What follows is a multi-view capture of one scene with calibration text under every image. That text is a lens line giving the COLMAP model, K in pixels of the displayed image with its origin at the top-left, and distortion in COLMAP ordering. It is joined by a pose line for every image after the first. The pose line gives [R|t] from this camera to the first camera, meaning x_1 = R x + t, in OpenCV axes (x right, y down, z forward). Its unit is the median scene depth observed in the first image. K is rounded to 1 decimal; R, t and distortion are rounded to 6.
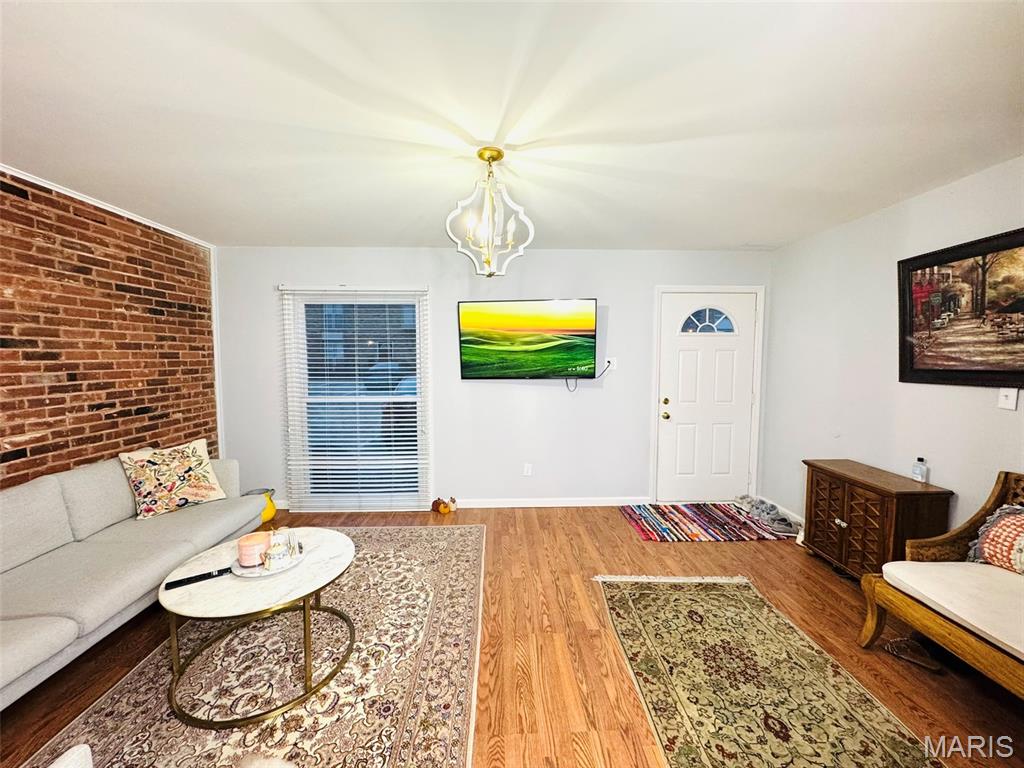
lens RADIAL K [[408.9, 0, 512.0], [0, 408.9, 384.0], [0, 0, 1]] dist [0.000440, -0.000260]
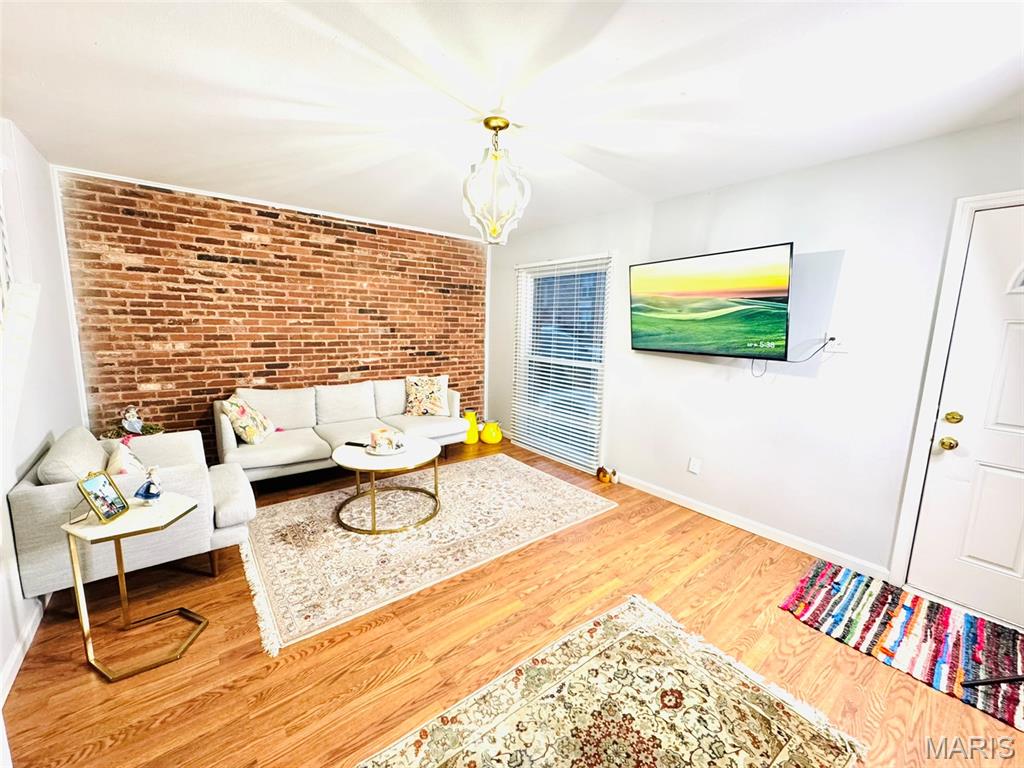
lens RADIAL K [[408.9, 0, 512.0], [0, 408.9, 384.0], [0, 0, 1]] dist [0.000440, -0.000260]
pose [[0.600932, 0.136107, -0.787626, 0.604992], [-0.079836, 0.990688, 0.110286, -0.020037], [0.795303, -0.003394, 0.606202, 0.280110]]
